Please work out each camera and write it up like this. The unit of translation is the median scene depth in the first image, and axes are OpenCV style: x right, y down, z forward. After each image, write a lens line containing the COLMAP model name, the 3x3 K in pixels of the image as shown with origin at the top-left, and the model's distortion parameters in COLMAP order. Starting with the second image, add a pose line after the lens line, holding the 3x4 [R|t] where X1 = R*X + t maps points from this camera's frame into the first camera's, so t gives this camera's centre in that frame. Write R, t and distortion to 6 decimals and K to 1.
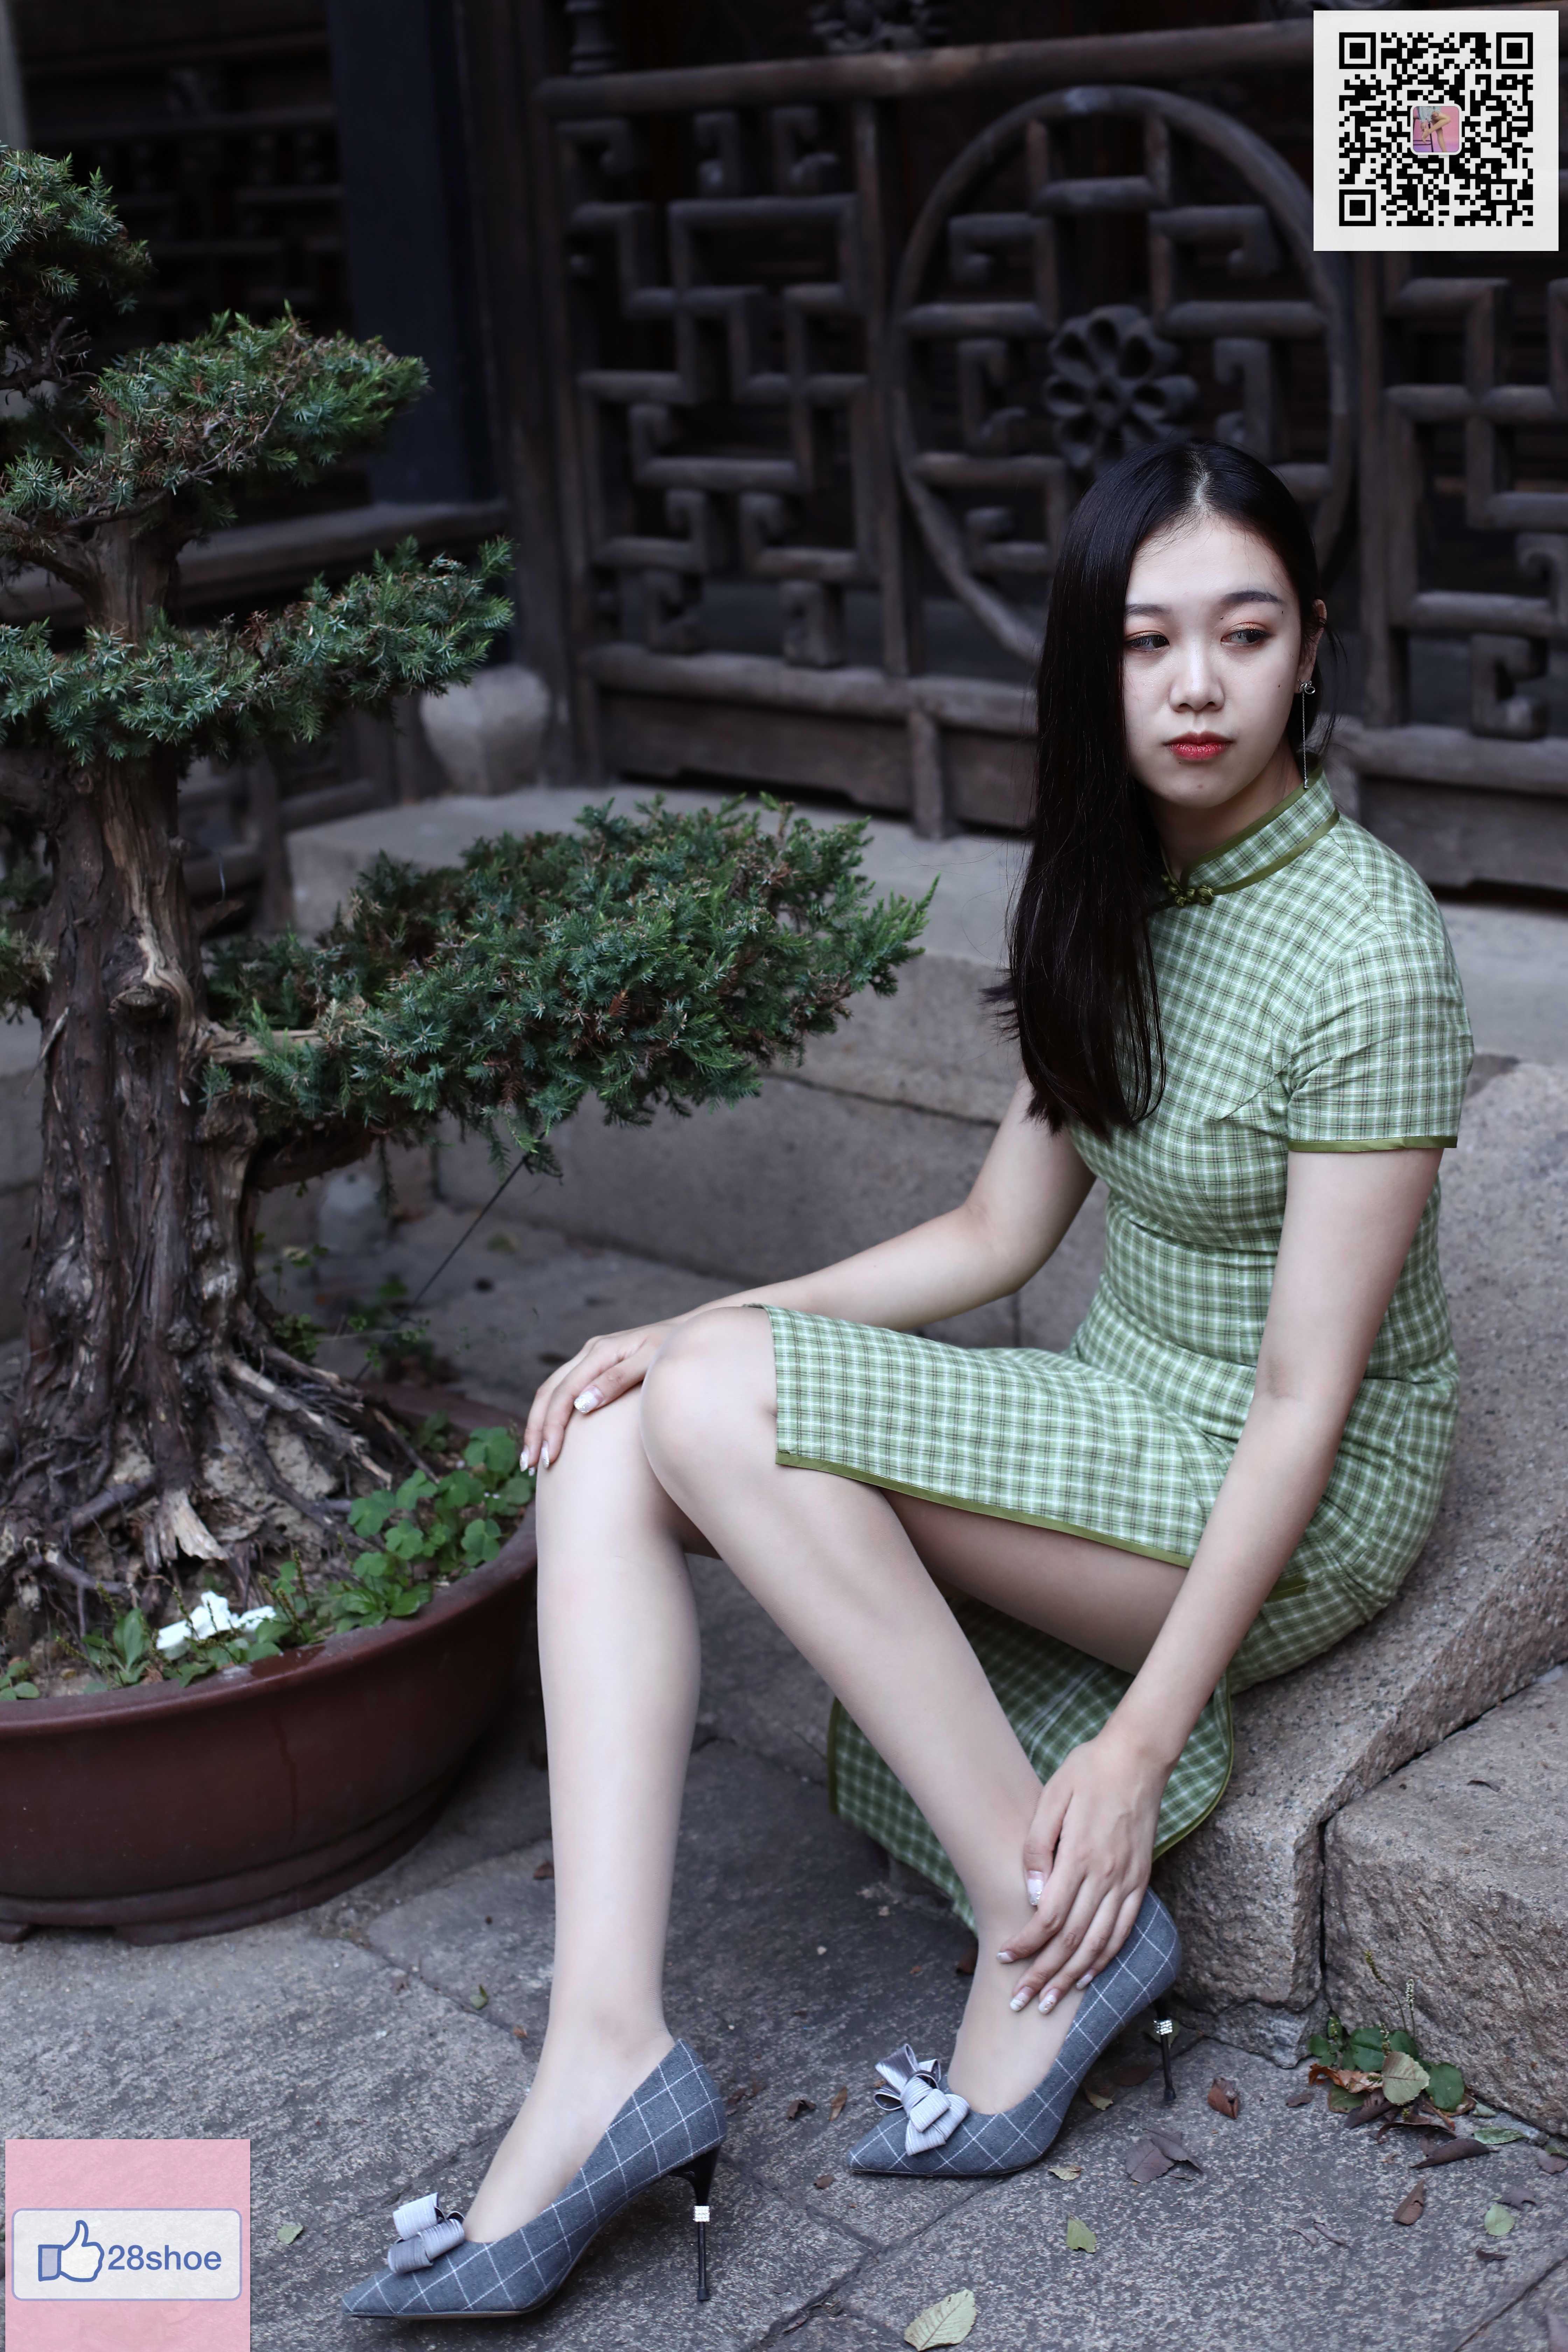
lens RADIAL K [[3645.6, 0, 794.9], [0, 3645.6, 1119.0], [0, 0, 1]] dist [-0.044728, 0.000000]
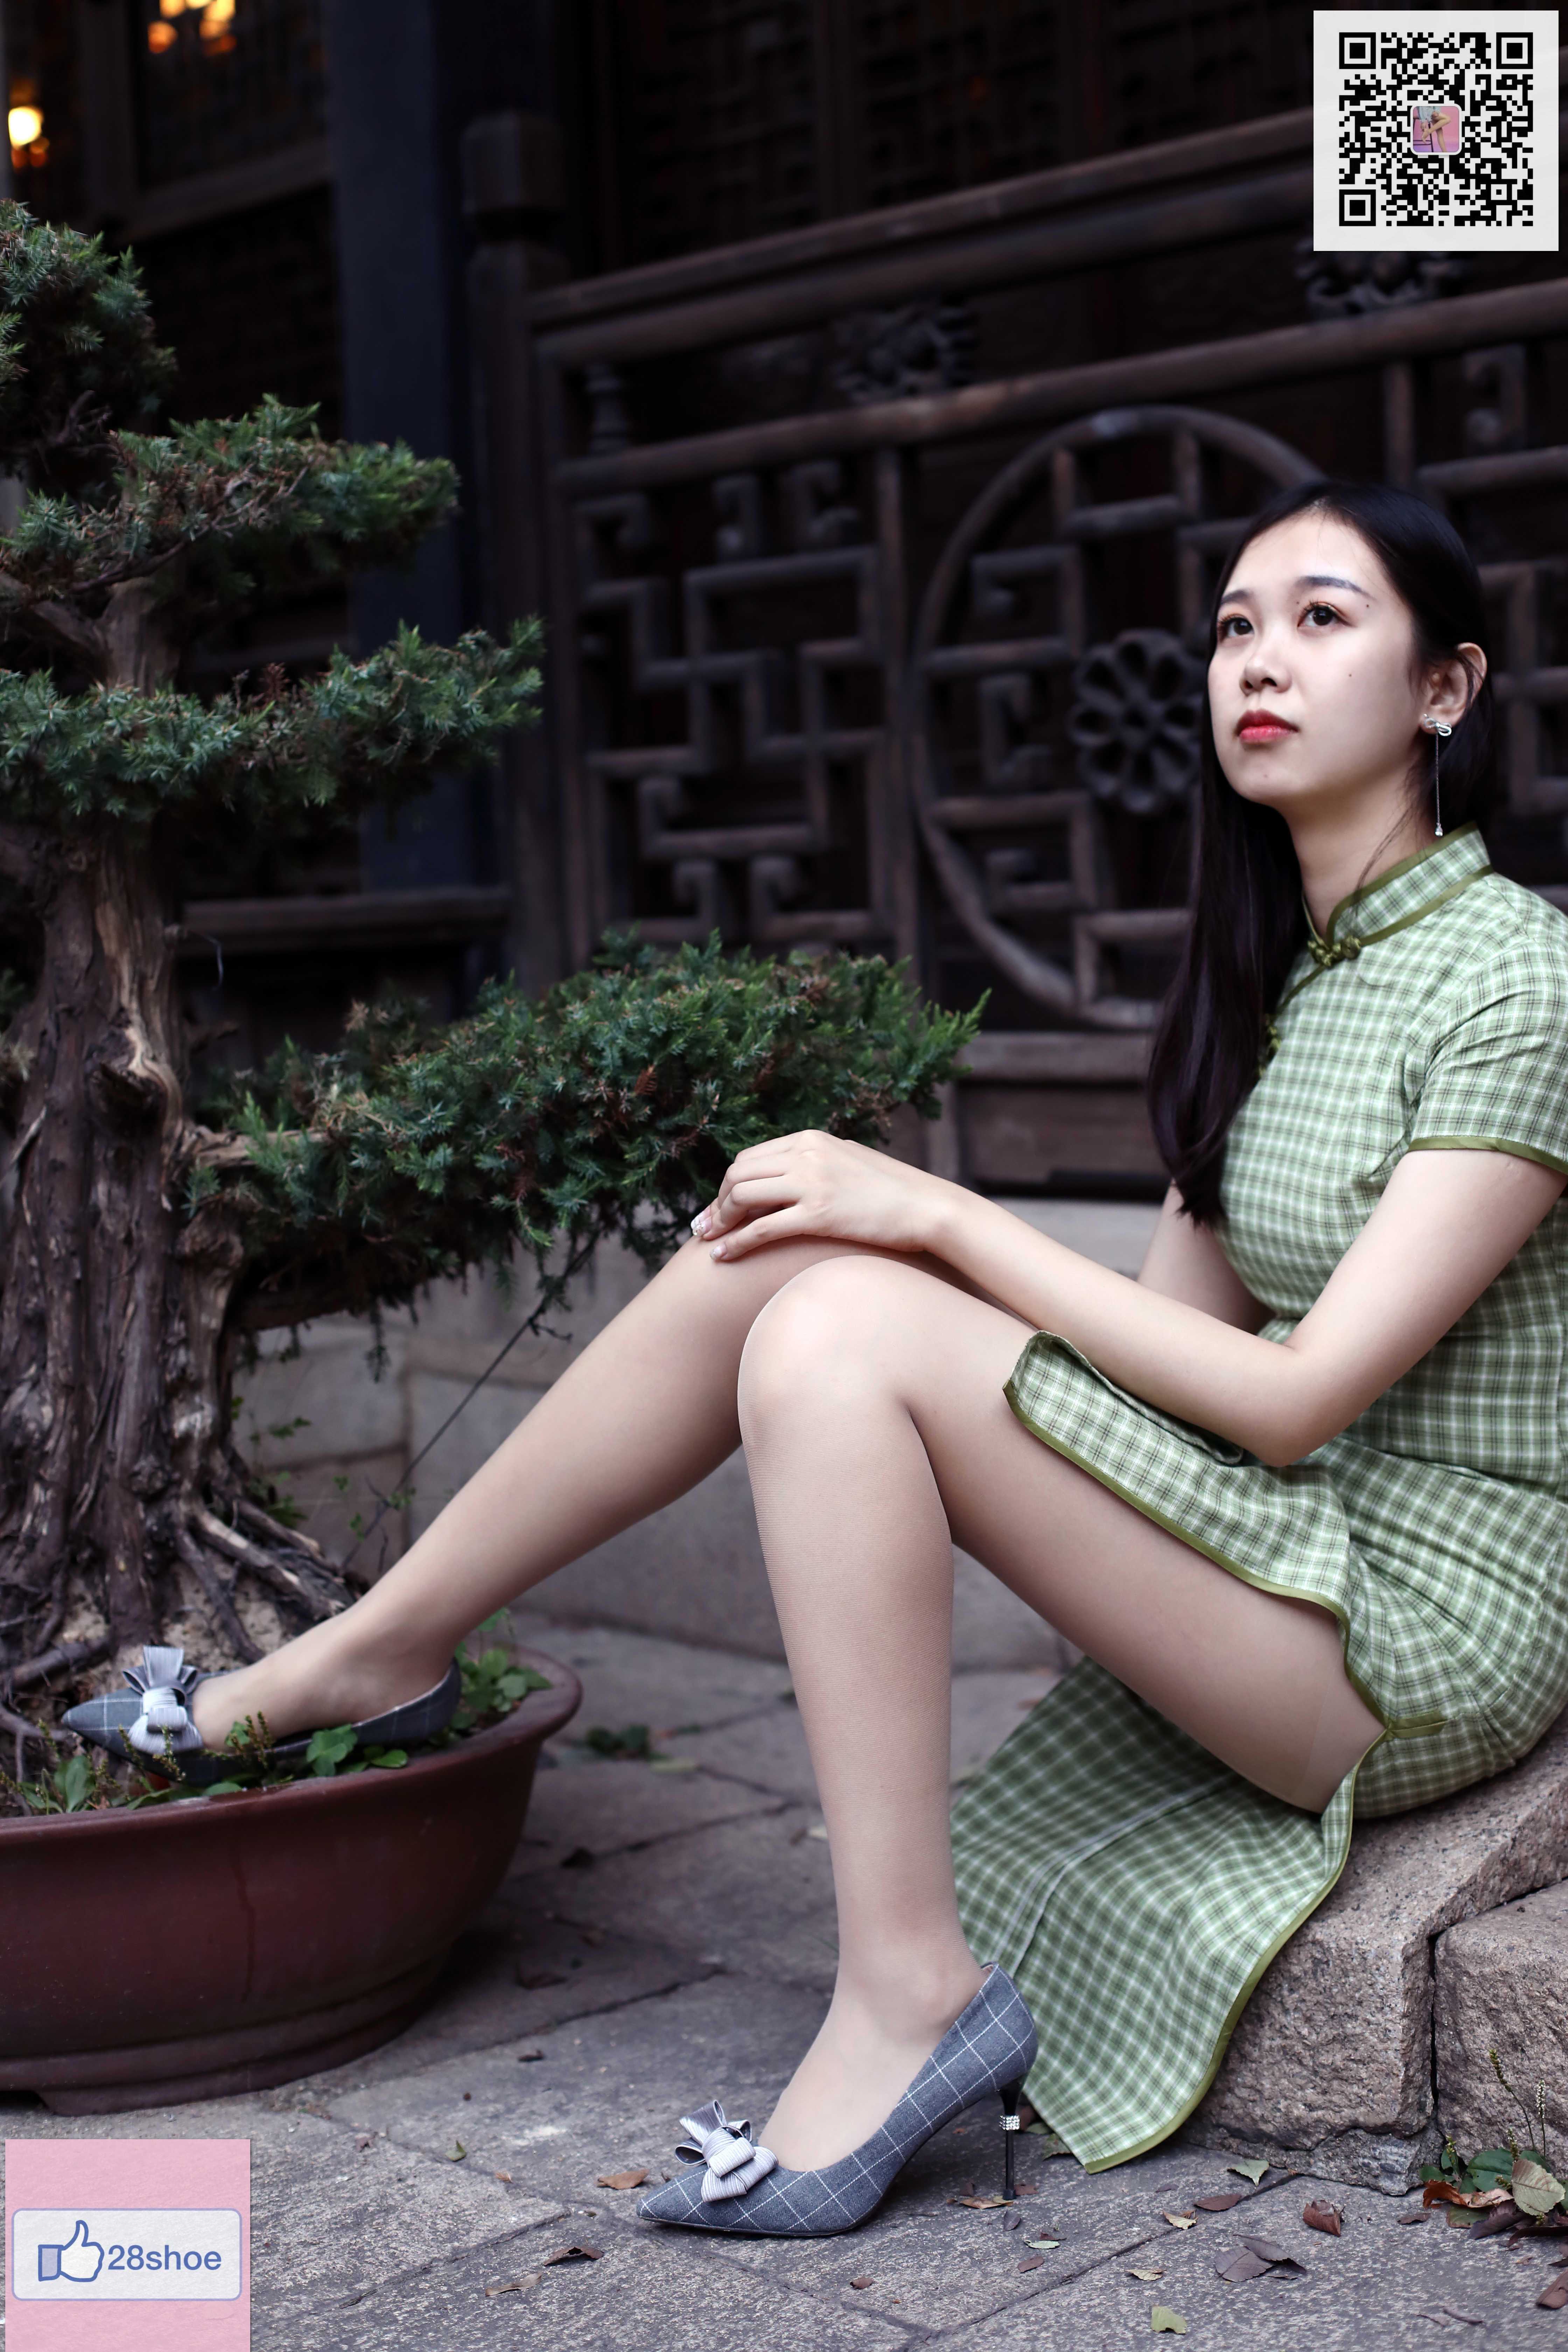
lens RADIAL K [[3645.6, 0, 788.4], [0, 3645.6, 1177.1], [0, 0, 1]] dist [-0.044728, 0.000000]
pose [[0.999739, 0.021038, 0.008862, -0.018309], [-0.018764, 0.978389, -0.205920, 0.171569], [-0.013003, 0.205700, 0.978529, 0.094123]]
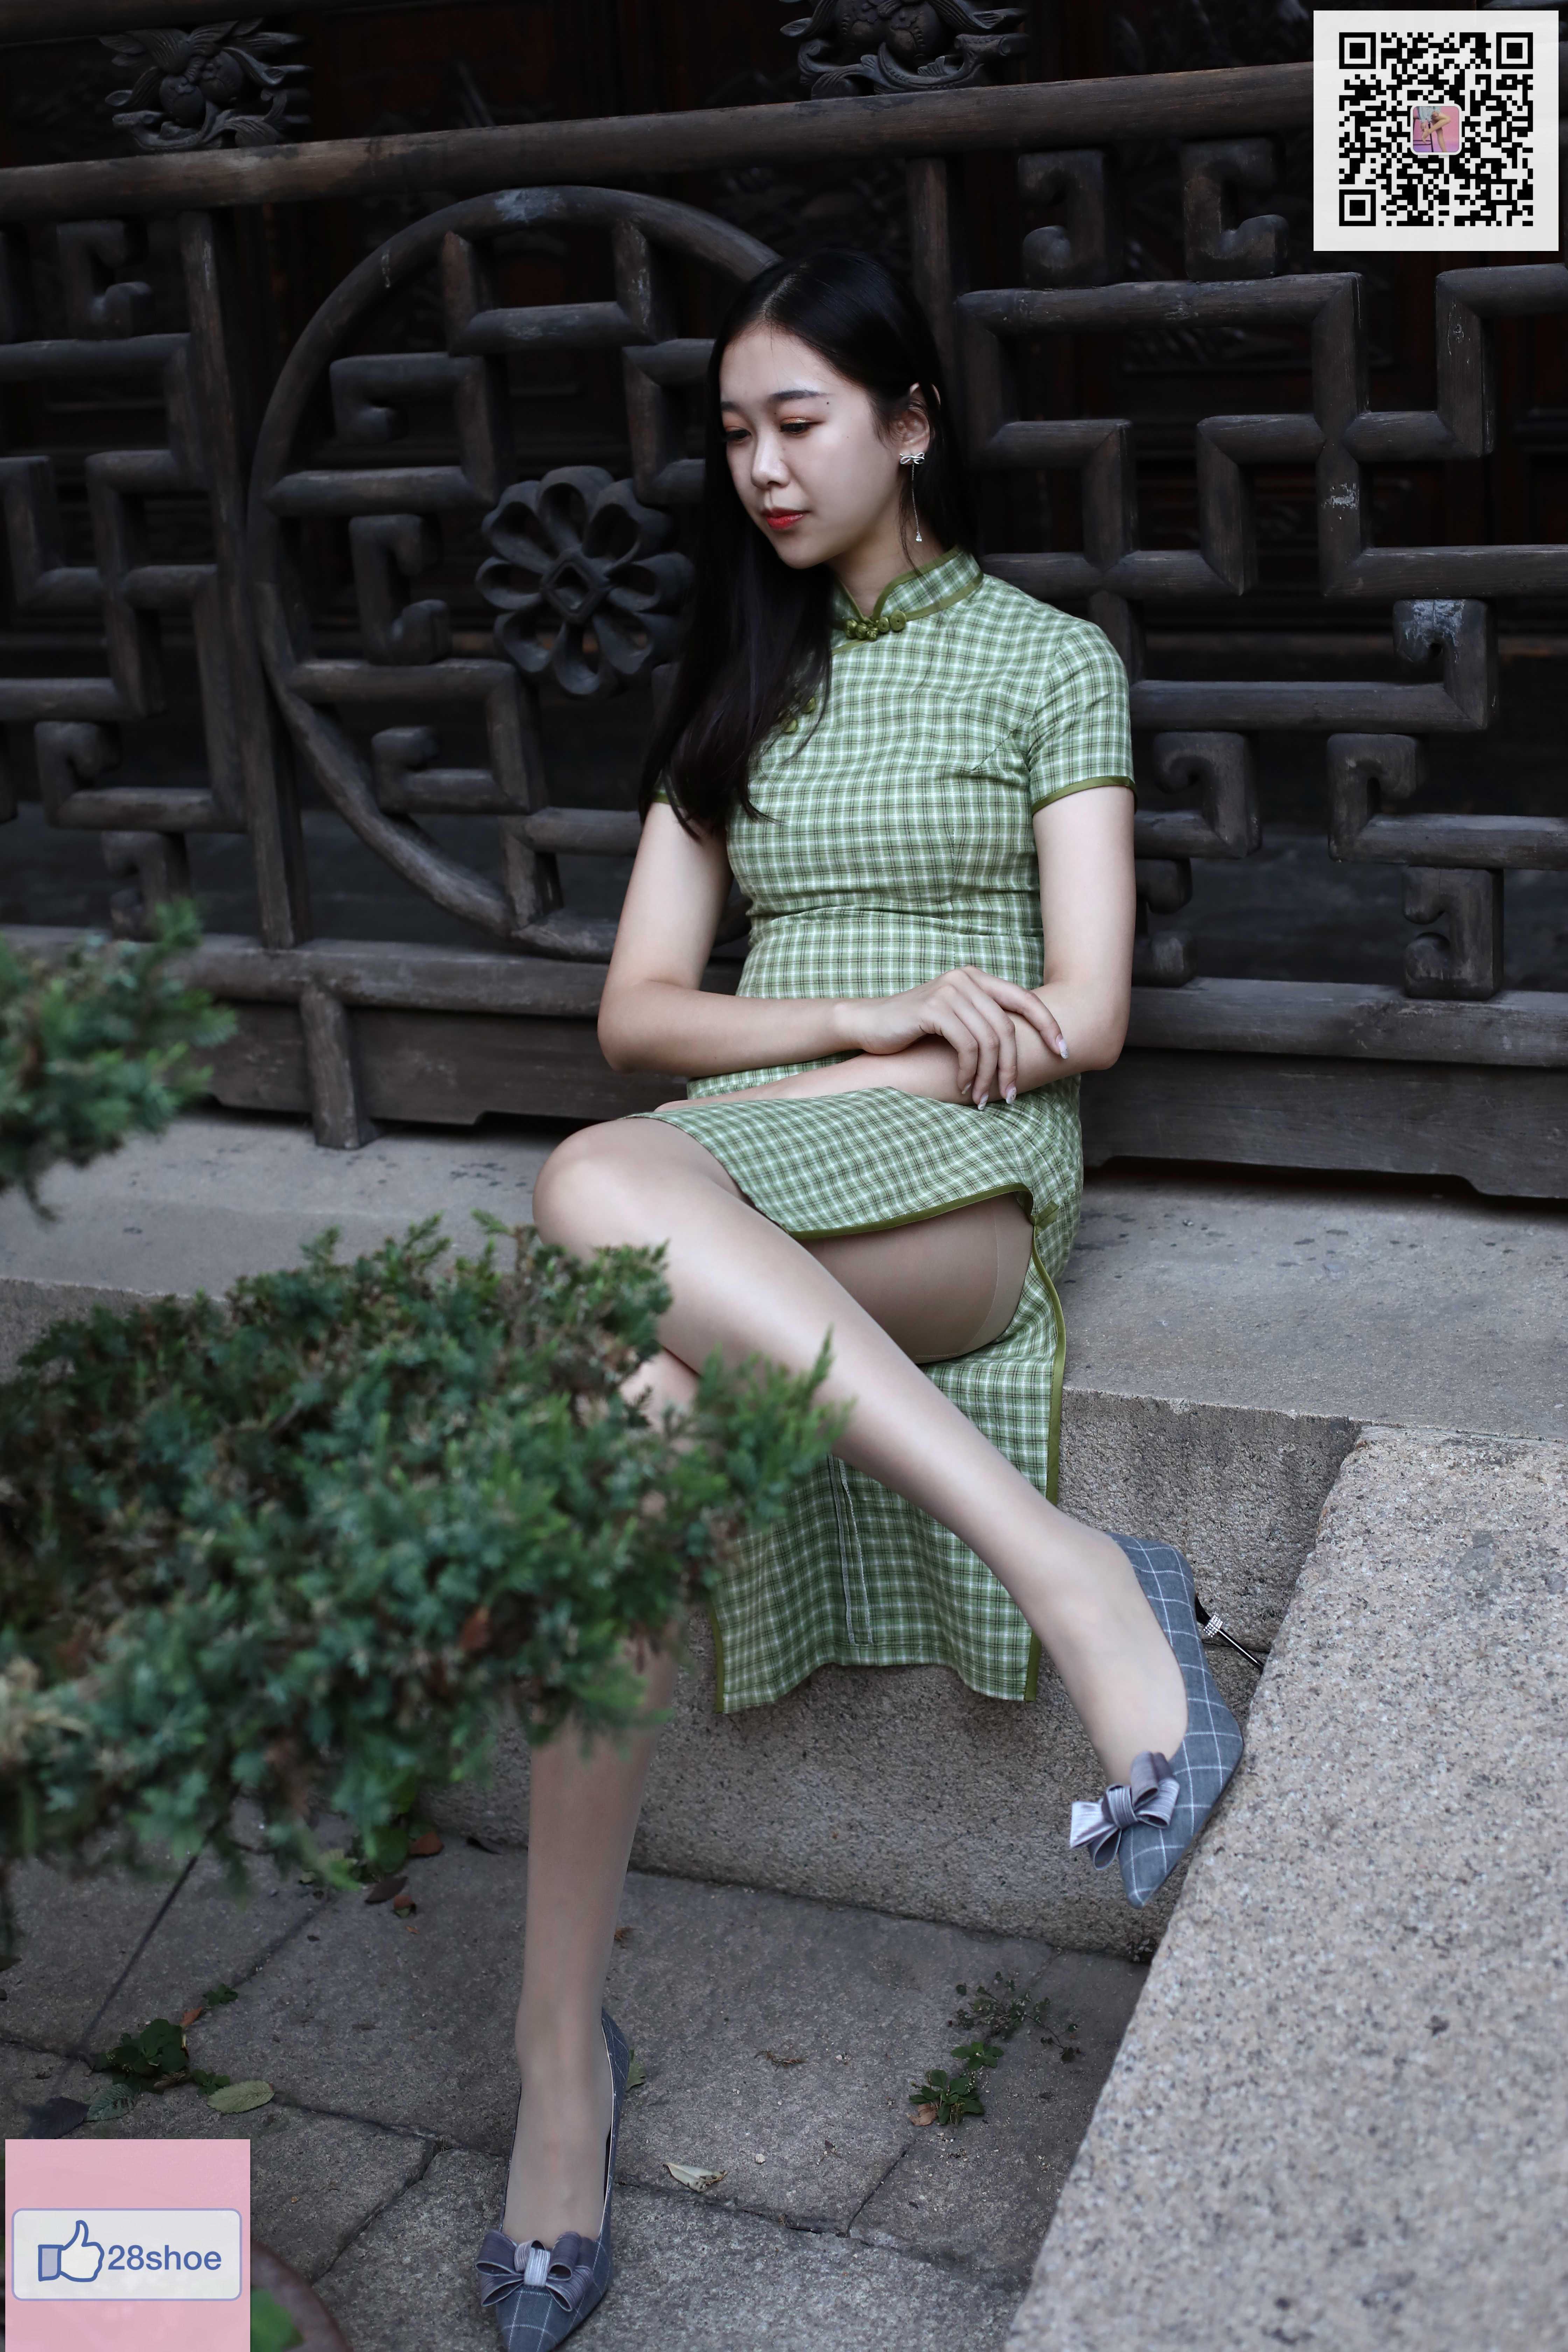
lens RADIAL K [[3645.6, 0, 785.0], [0, 3645.6, 1106.0], [0, 0, 1]] dist [-0.044728, 0.000000]
pose [[0.941647, -0.102007, 0.320772, -0.183514], [0.108456, 0.994099, -0.002251, -0.110403], [-0.318650, 0.036909, 0.947154, 0.344303]]
